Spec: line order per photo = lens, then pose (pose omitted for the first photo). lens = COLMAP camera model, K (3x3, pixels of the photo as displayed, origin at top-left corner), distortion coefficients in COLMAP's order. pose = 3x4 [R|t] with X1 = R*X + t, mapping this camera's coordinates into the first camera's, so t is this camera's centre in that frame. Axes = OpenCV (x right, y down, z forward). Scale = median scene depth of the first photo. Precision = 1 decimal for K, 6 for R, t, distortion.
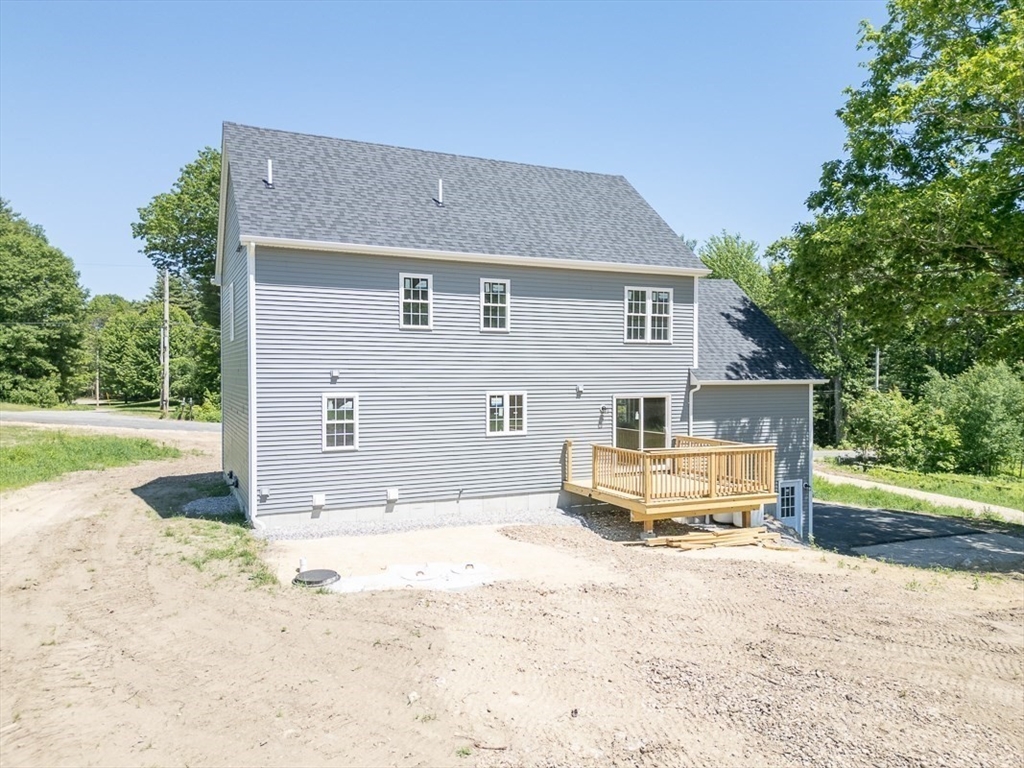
lens RADIAL K [[714.9, 0, 512.0], [0, 714.9, 384.0], [0, 0, 1]] dist [0.037704, -0.002680]
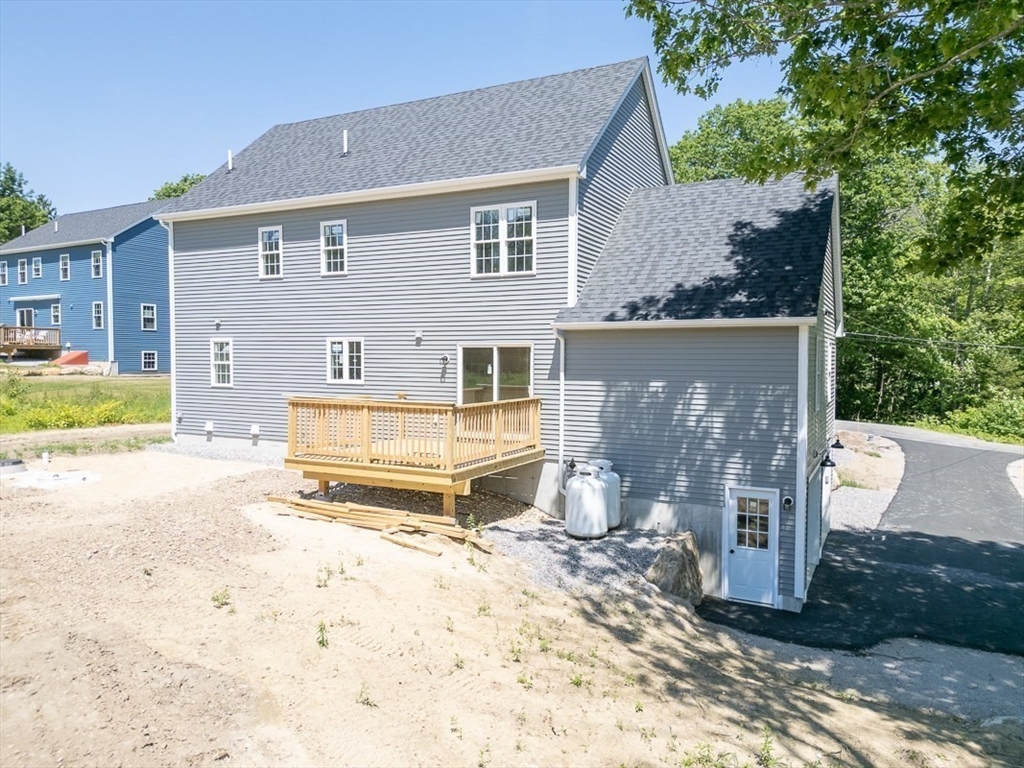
lens RADIAL K [[723.0, 0, 512.7], [0, 723.0, 363.4], [0, 0, 1]] dist [0.001911, -0.001773]
pose [[0.638206, 0.029150, -0.769314, 0.819284], [-0.002796, 0.999364, 0.035547, 0.009012], [0.769861, -0.020536, 0.637881, 0.517165]]
